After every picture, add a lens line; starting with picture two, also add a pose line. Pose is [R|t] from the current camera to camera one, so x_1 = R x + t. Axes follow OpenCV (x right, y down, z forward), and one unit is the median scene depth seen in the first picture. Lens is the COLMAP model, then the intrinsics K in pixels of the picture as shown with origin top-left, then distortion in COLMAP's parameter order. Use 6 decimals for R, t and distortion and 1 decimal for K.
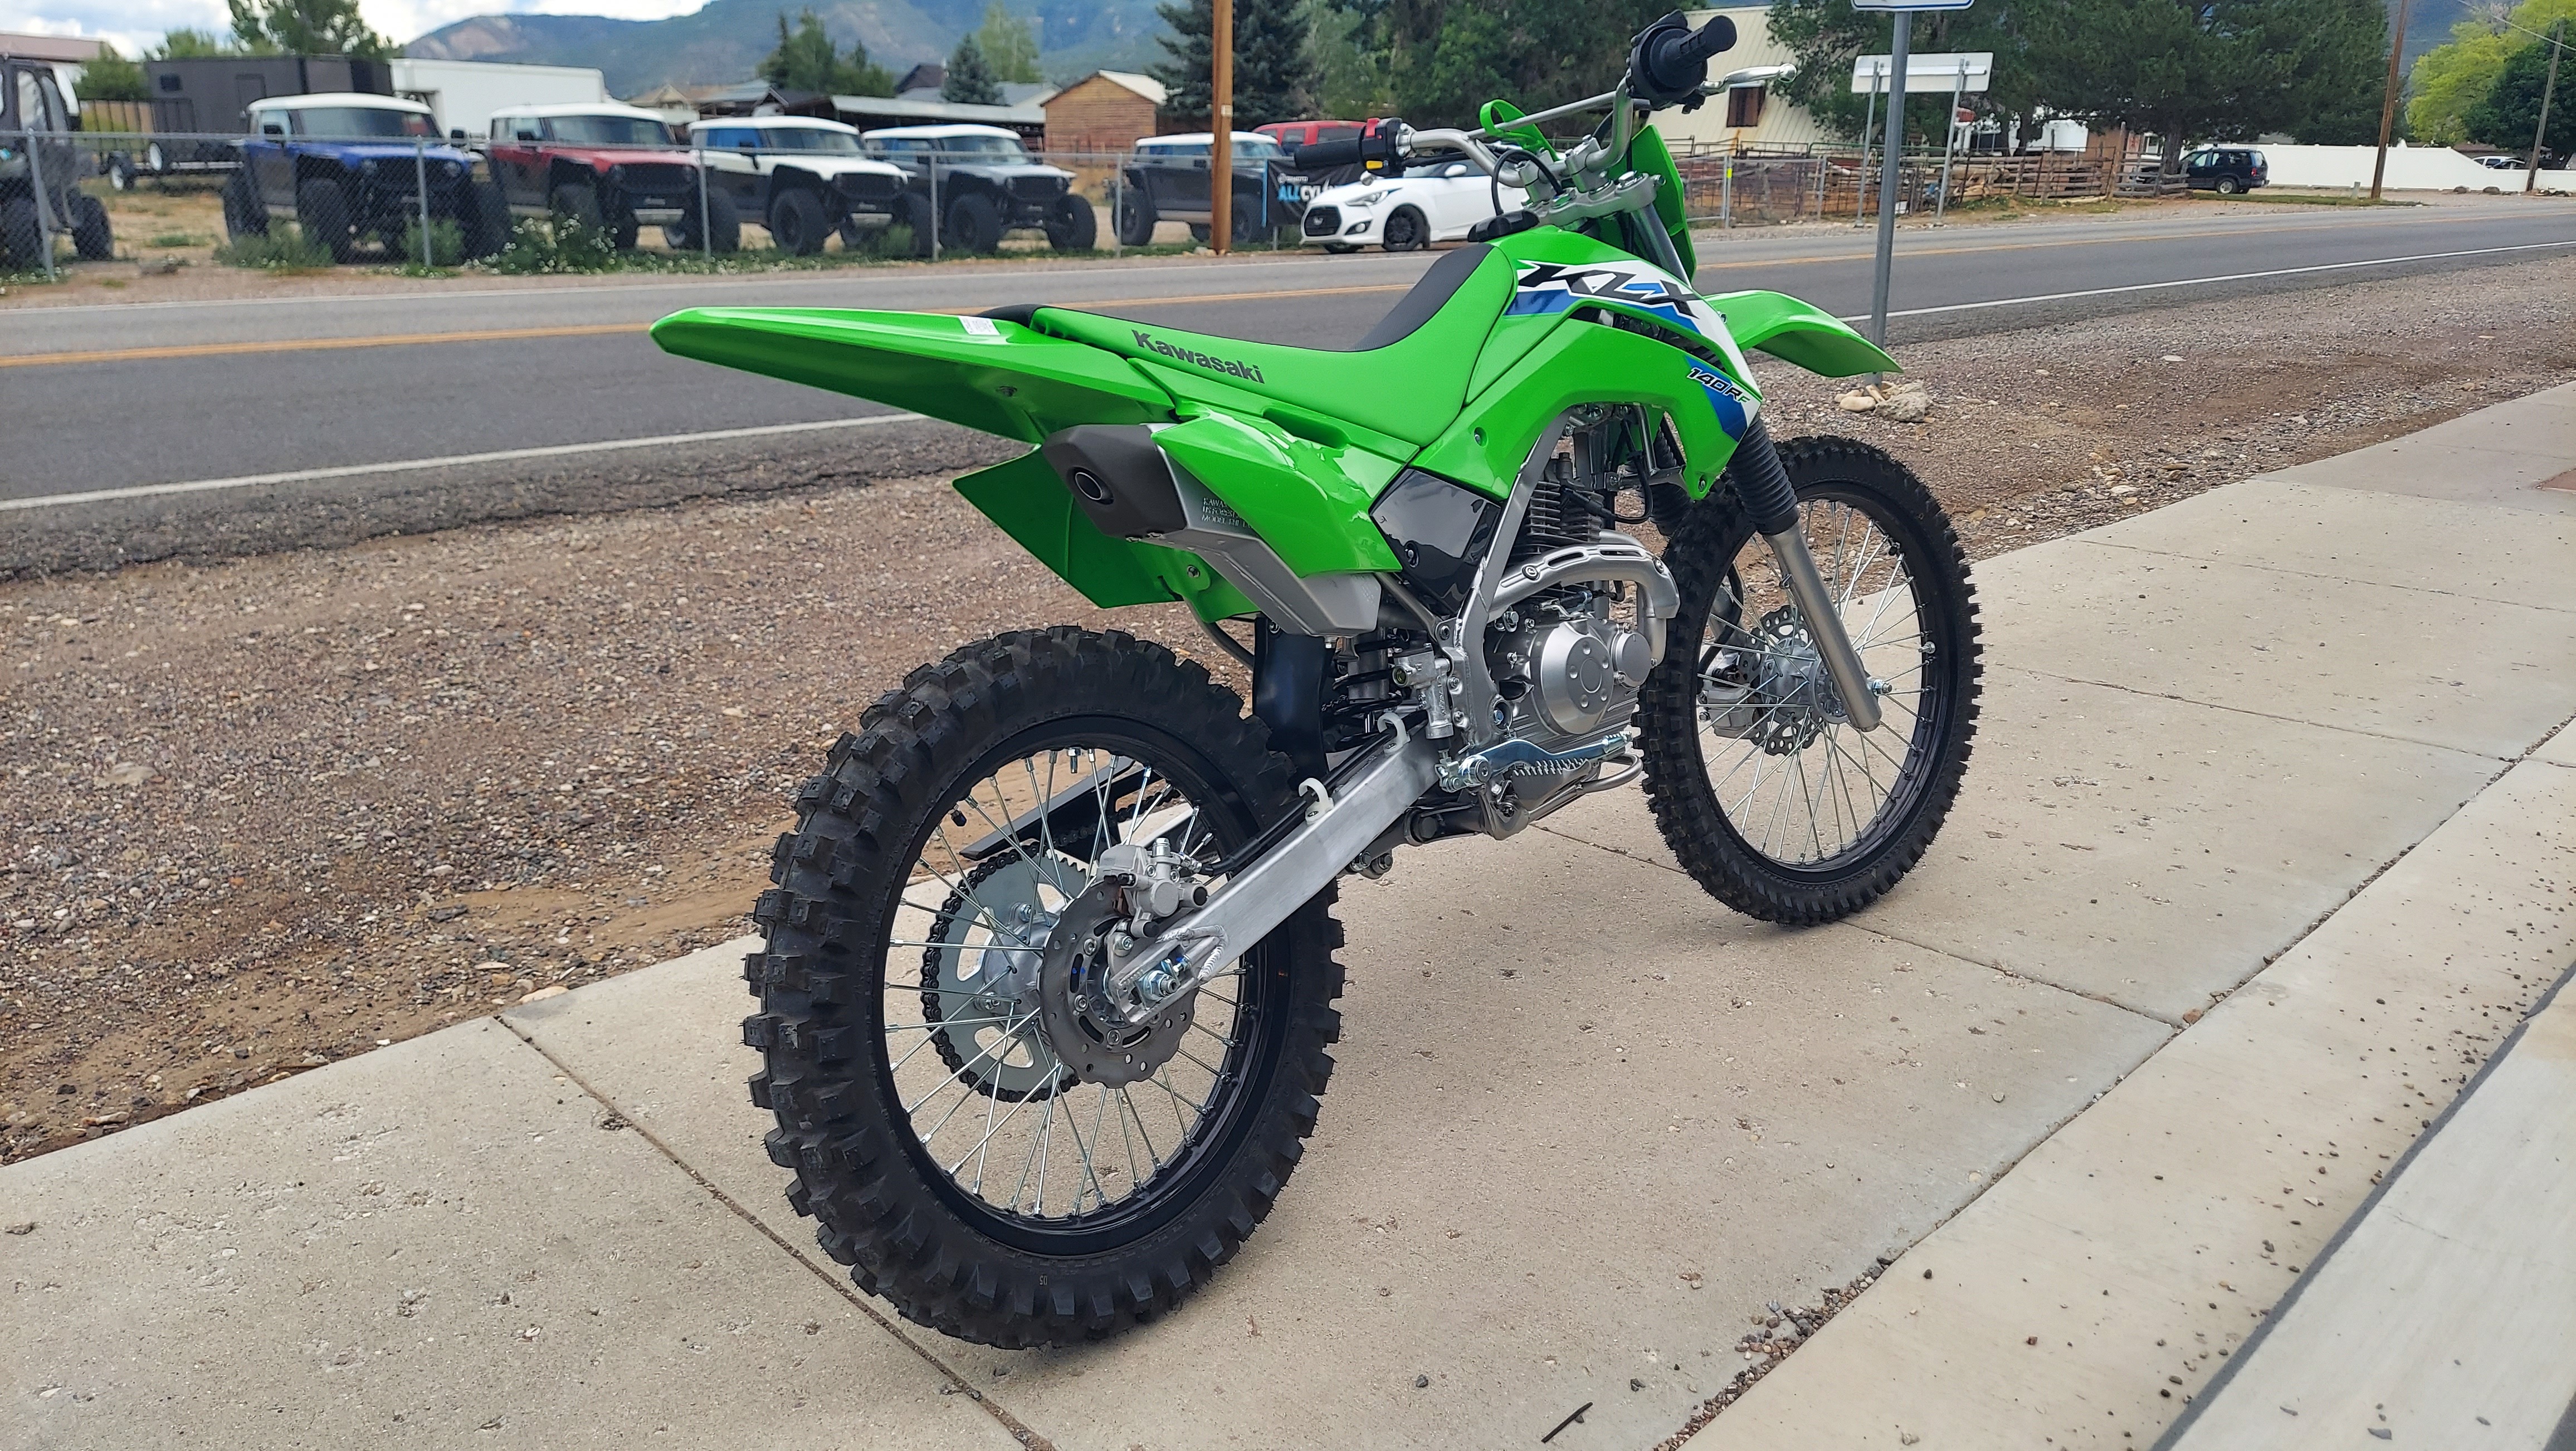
lens RADIAL K [[1844.6, 0, 1295.6], [0, 1844.6, 732.6], [0, 0, 1]] dist [0.078424, -0.090264]
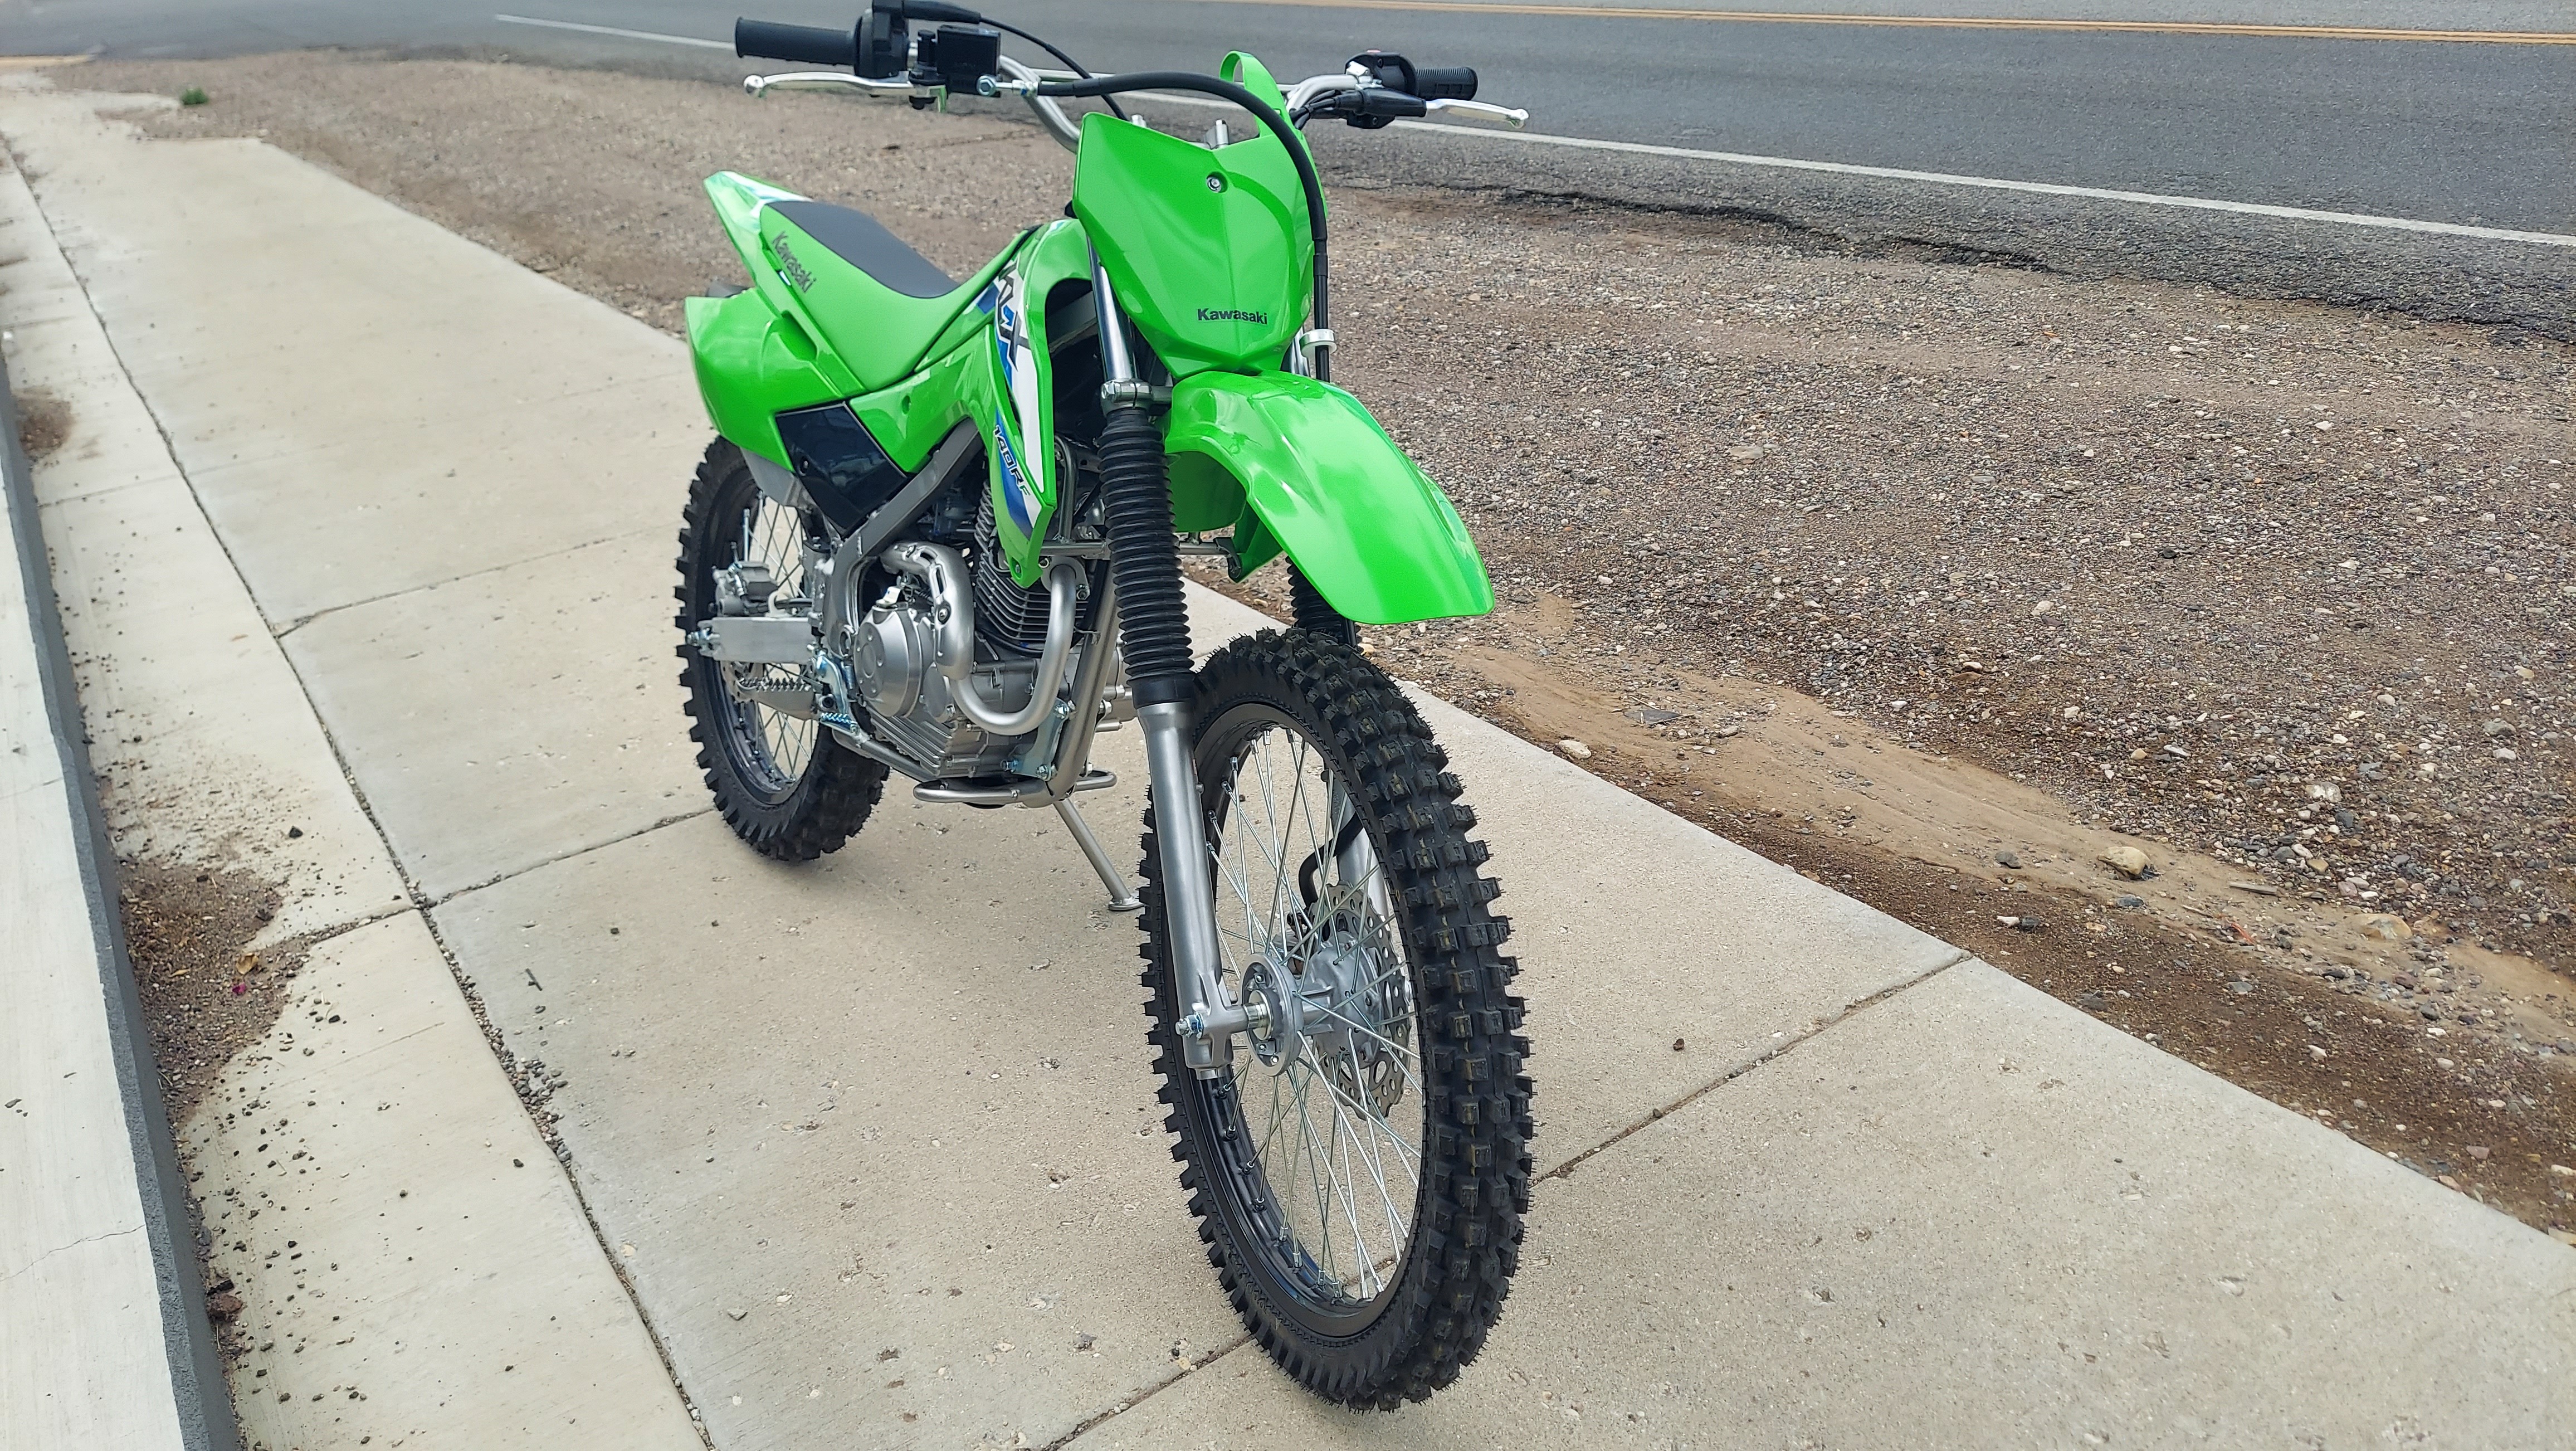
lens RADIAL K [[1844.6, 0, 1296.3], [0, 1844.6, 736.4], [0, 0, 1]] dist [0.078424, -0.090264]
pose [[-0.185685, 0.424784, -0.886047, 0.459764], [-0.219851, 0.860908, 0.458805, -0.228211], [0.957699, 0.279992, -0.066469, 0.578009]]
